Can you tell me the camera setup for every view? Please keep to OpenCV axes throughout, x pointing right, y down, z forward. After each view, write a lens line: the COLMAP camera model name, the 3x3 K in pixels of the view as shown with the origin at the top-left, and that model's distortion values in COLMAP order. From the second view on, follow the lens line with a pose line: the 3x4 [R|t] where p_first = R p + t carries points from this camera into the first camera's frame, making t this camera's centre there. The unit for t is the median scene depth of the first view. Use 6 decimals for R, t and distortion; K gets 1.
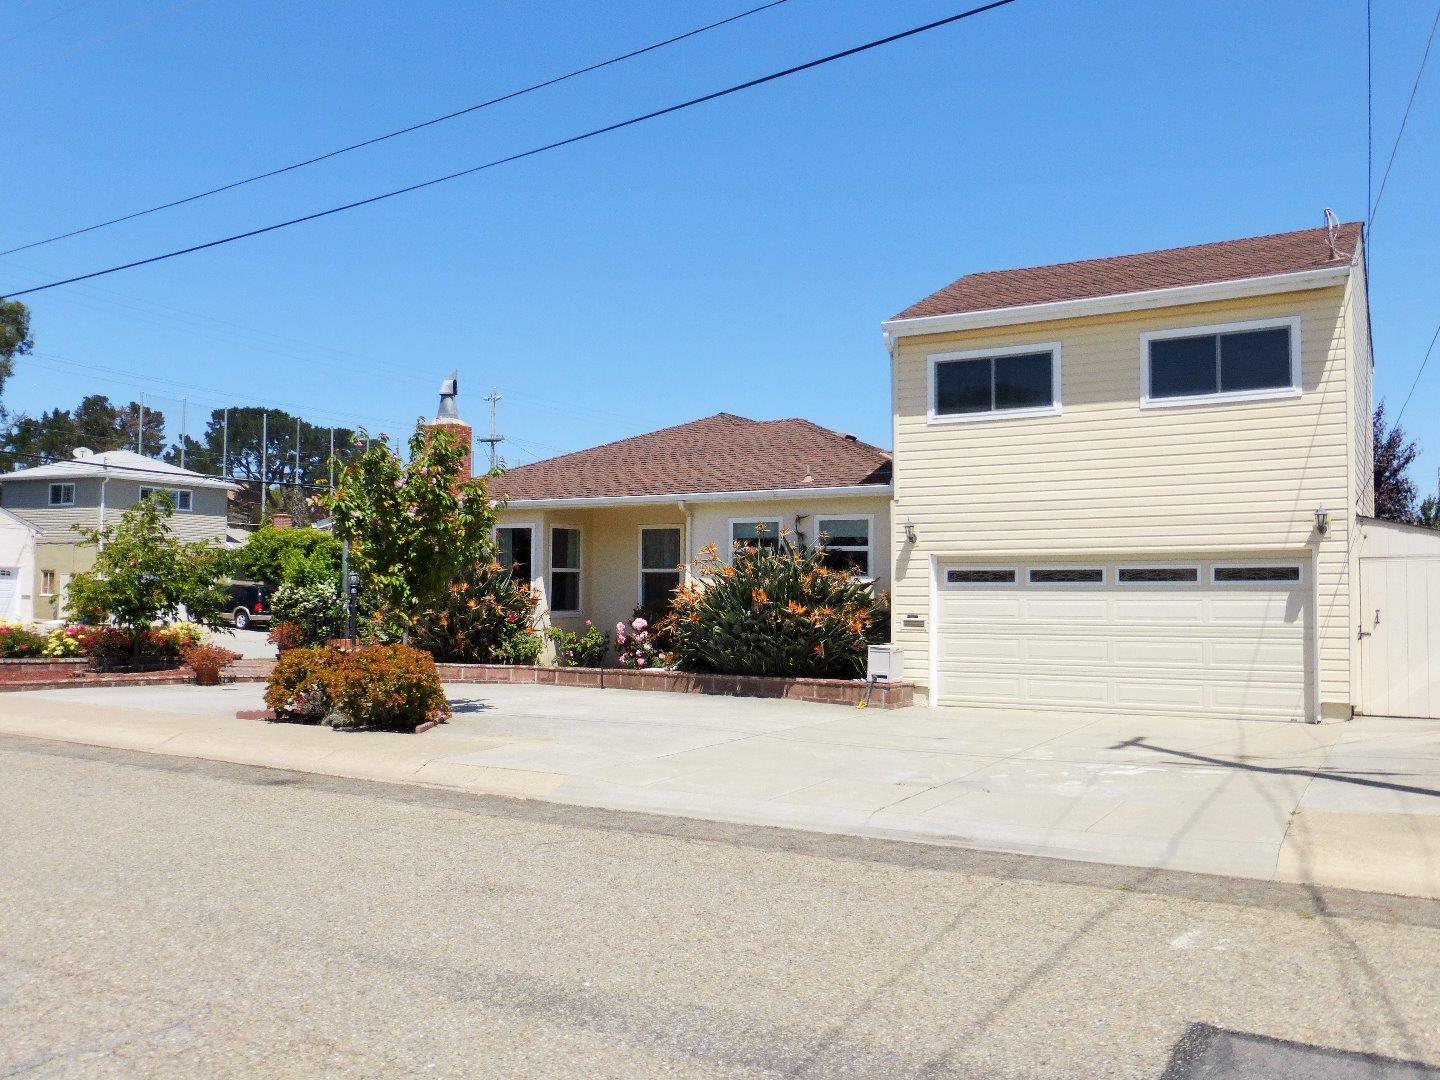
lens RADIAL K [[1234.5, 0, 719.9], [0, 1234.5, 521.2], [0, 0, 1]] dist [-0.053412, -0.005716]
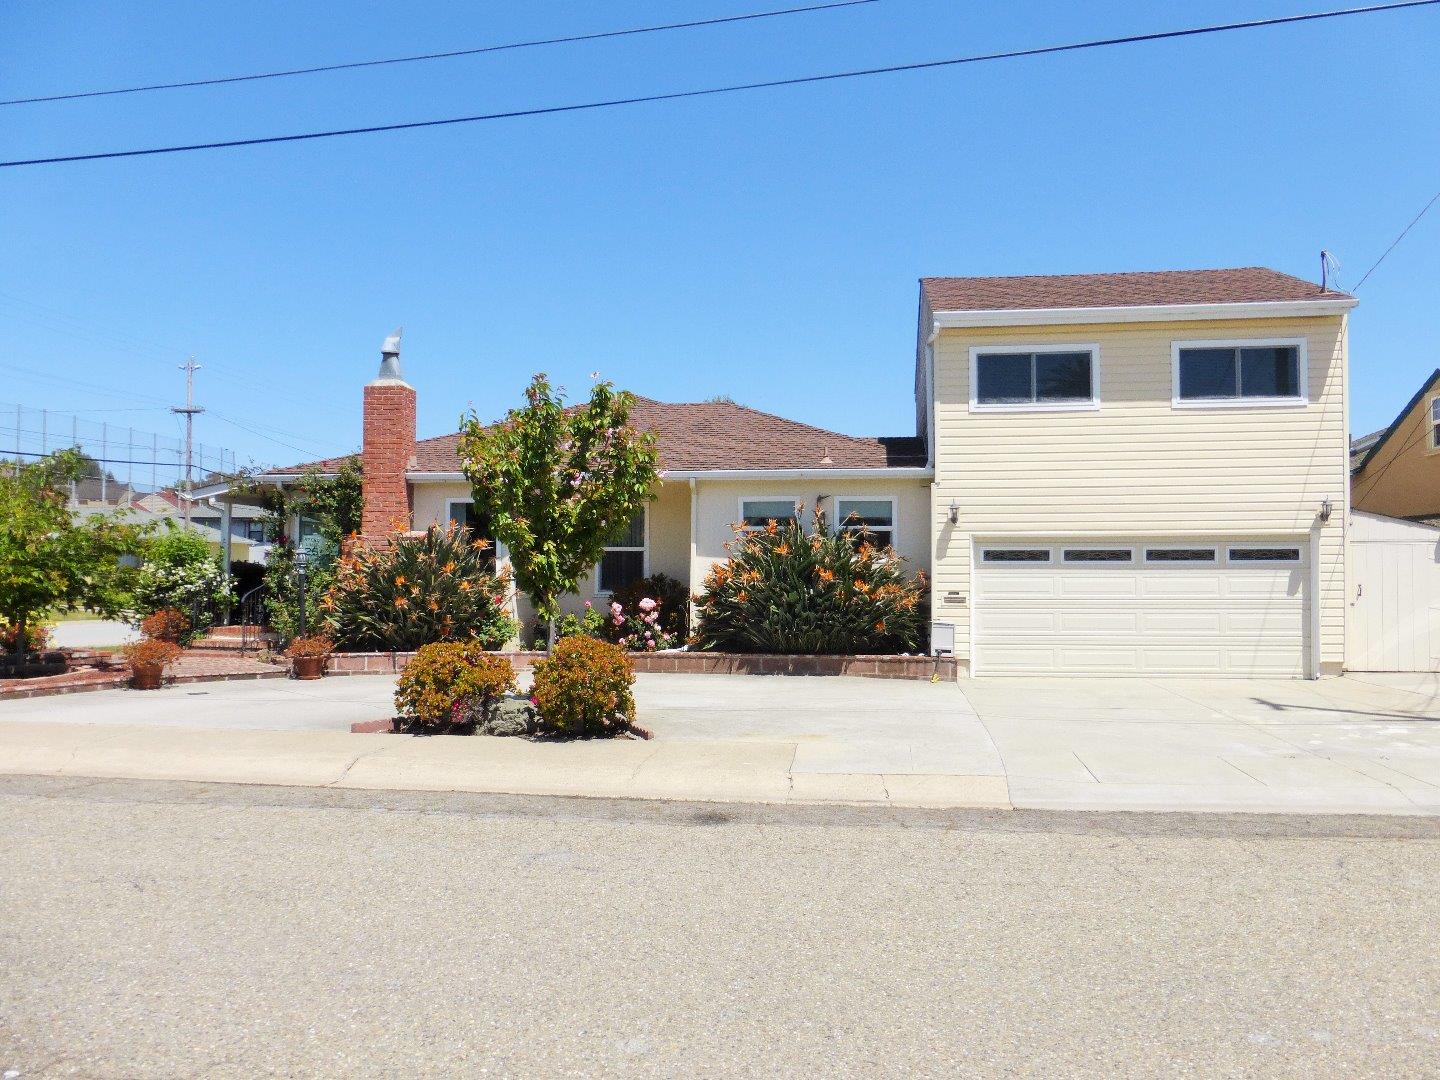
lens RADIAL K [[1071.8, 0, 720.6], [0, 1071.8, 532.4], [0, 0, 1]] dist [-0.006089, -0.081945]
pose [[0.915308, 0.011985, 0.402577, -0.401746], [-0.020506, 0.999648, 0.016863, 0.013717], [-0.402233, -0.023690, 0.915231, 0.243210]]
